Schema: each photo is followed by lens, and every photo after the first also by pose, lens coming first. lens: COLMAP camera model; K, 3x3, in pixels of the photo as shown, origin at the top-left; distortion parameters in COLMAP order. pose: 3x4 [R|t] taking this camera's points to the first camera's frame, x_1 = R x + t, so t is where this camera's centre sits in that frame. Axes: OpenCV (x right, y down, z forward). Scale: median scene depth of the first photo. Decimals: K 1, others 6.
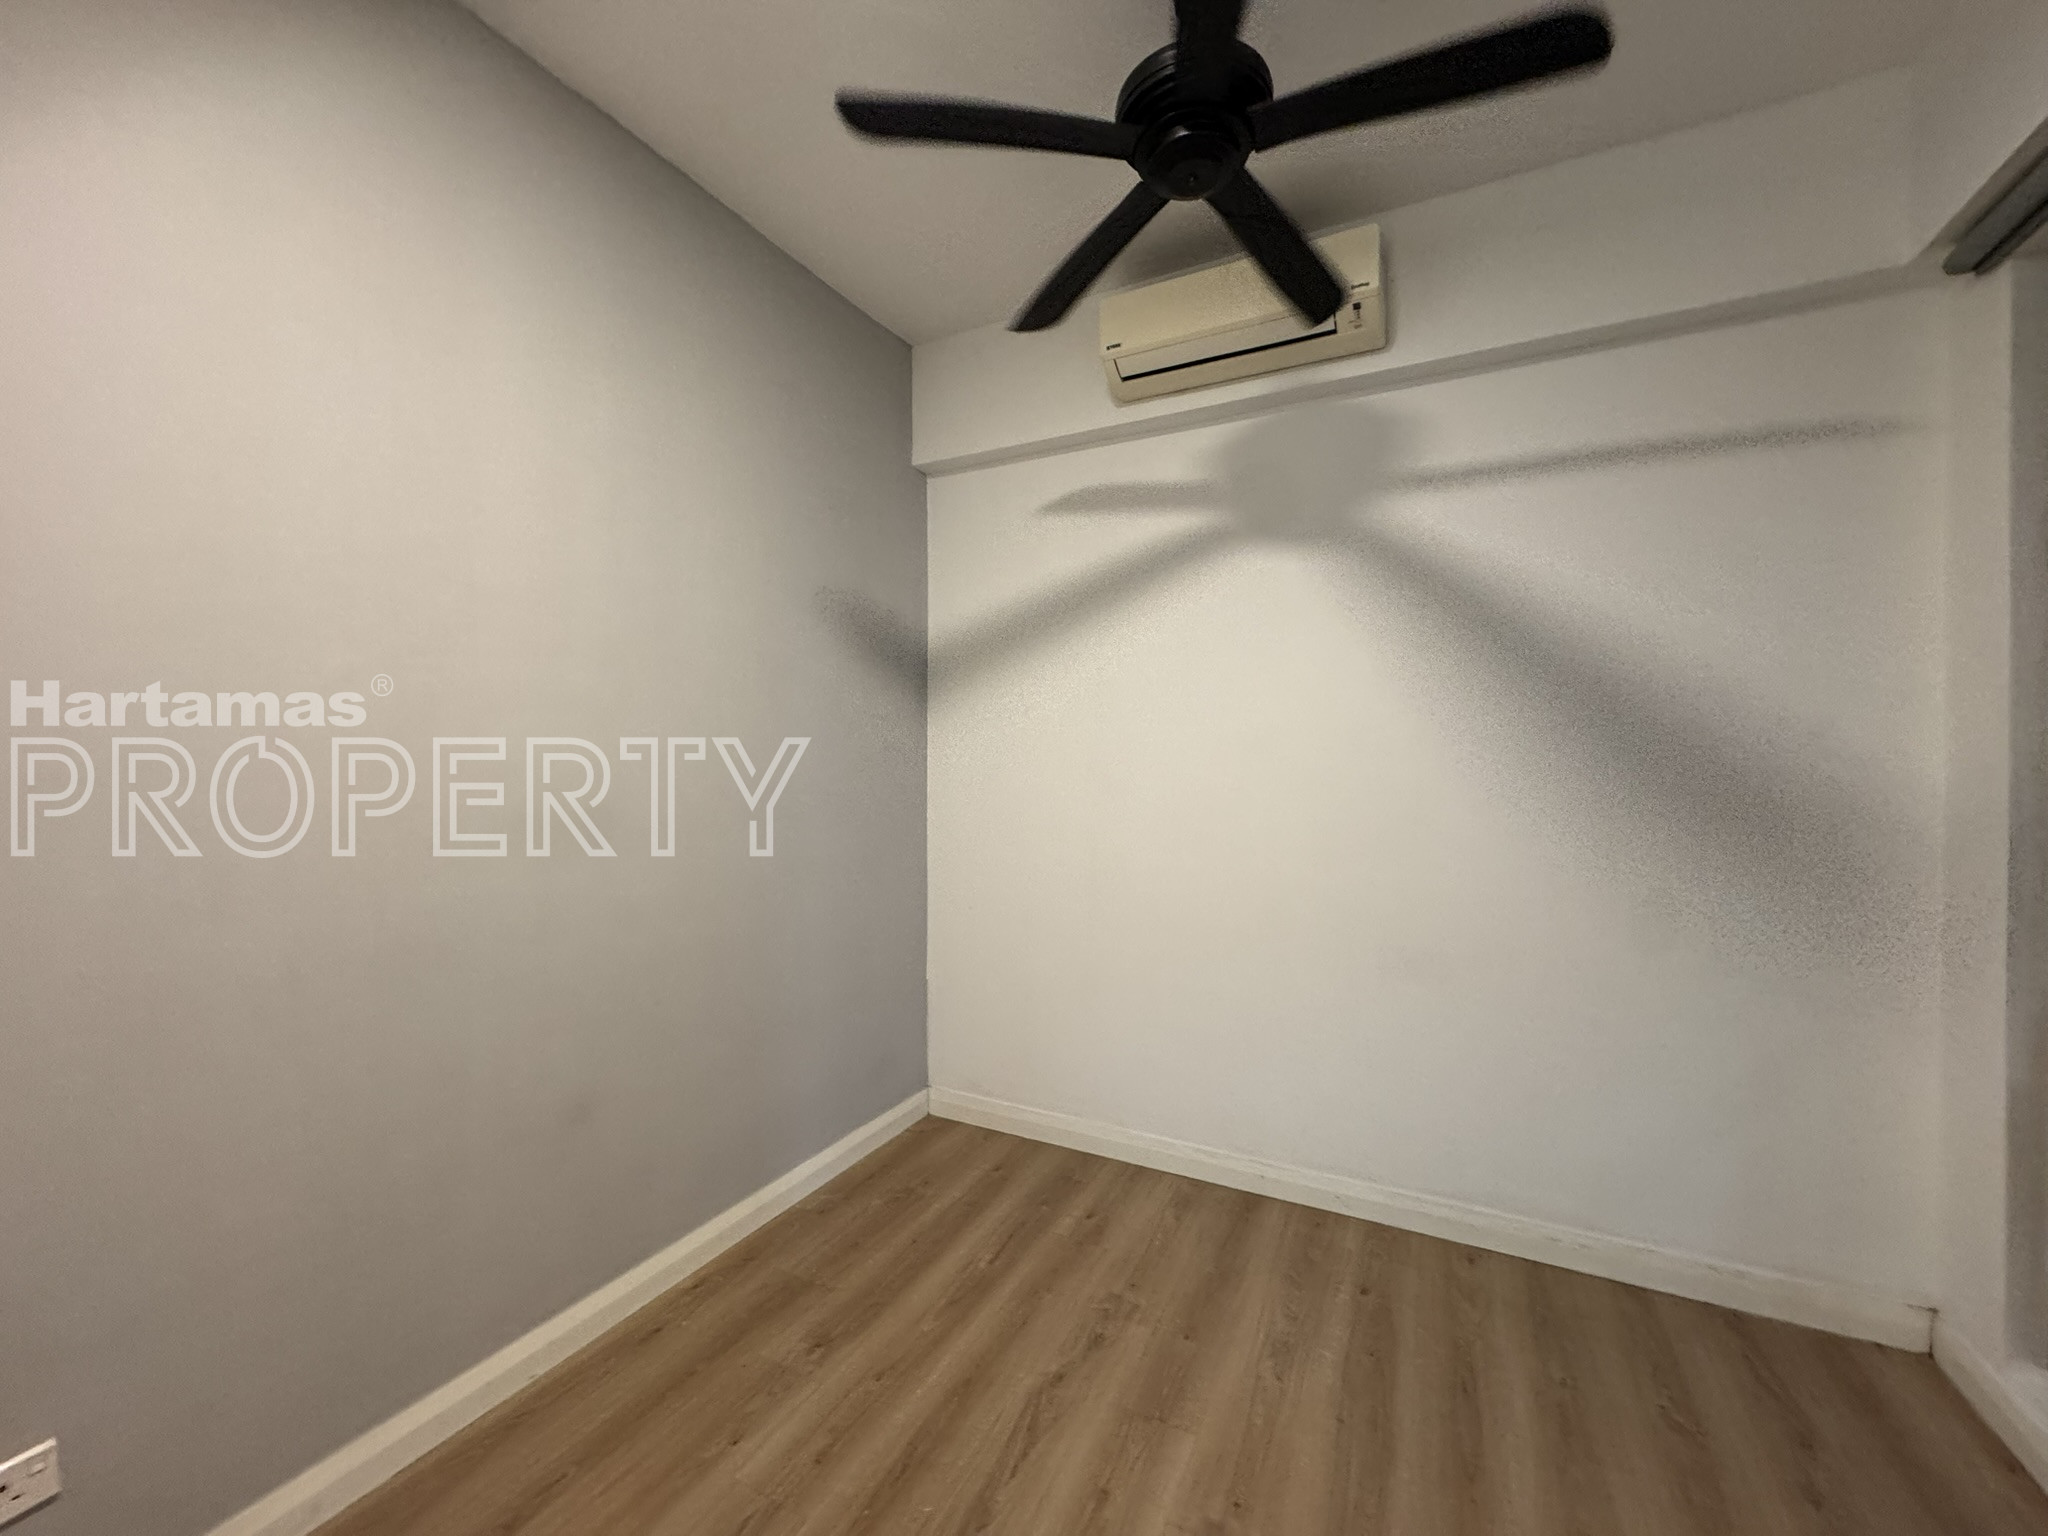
lens RADIAL K [[816.0, 0, 1018.5], [0, 816.0, 765.8], [0, 0, 1]] dist [-0.003187, -0.000426]
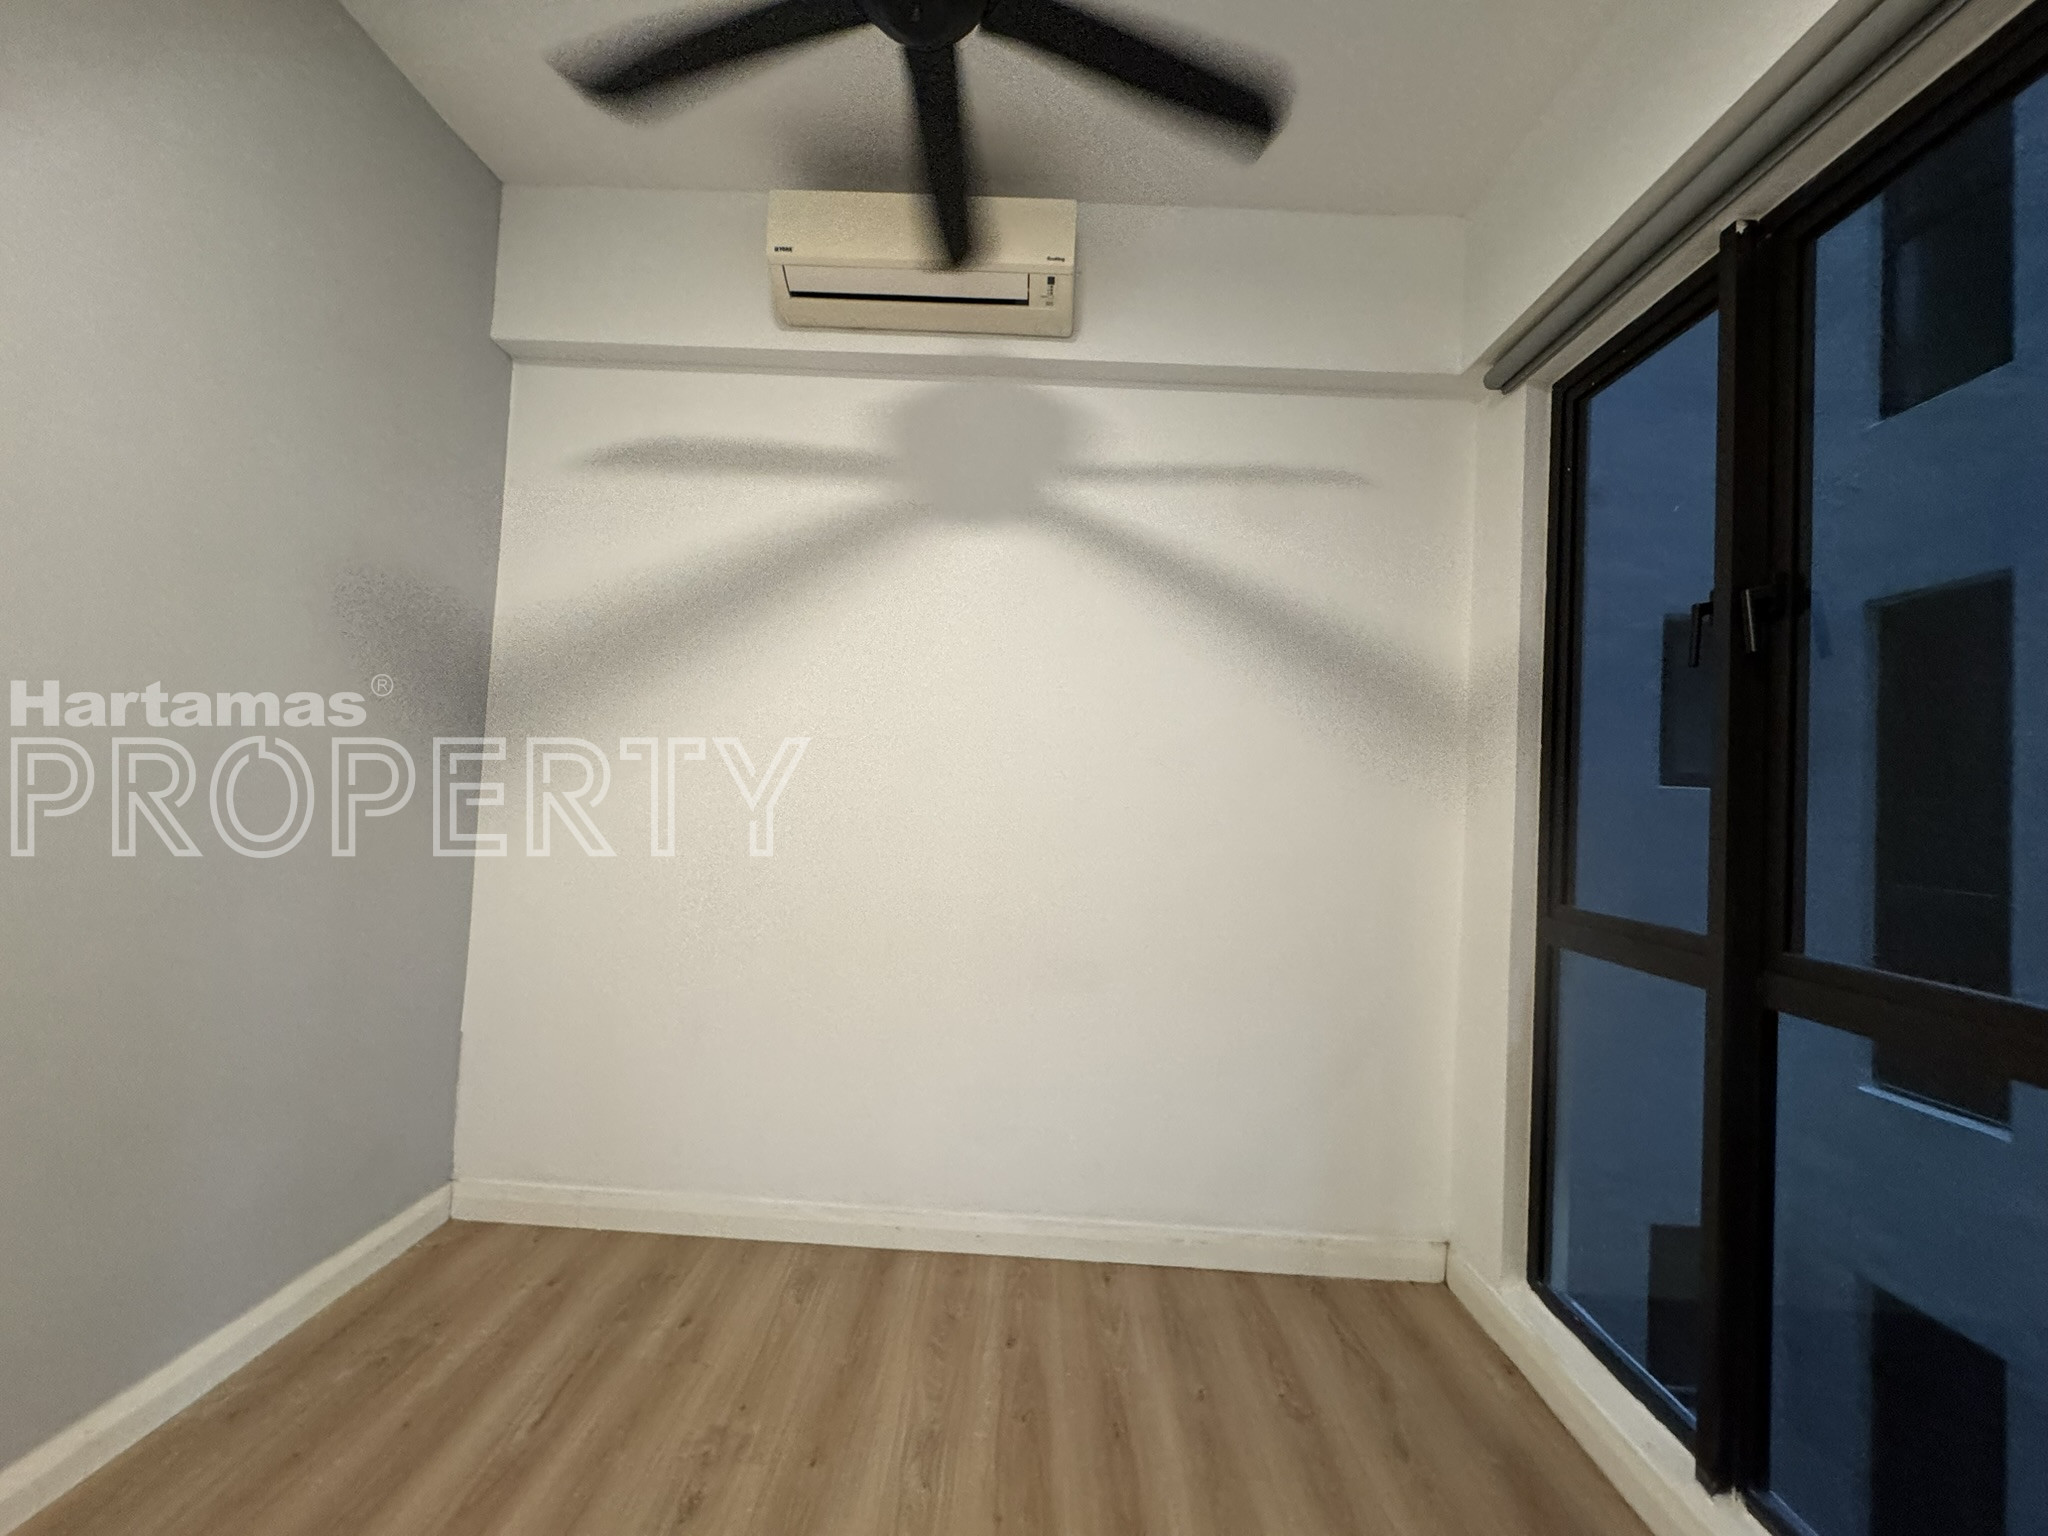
lens RADIAL K [[816.0, 0, 1018.5], [0, 816.0, 765.8], [0, 0, 1]] dist [-0.003187, -0.000426]
pose [[0.893794, 0.062198, 0.444144, -0.006780], [-0.047784, 0.997906, -0.043587, 0.043301], [-0.445925, 0.017734, 0.894895, 0.161091]]
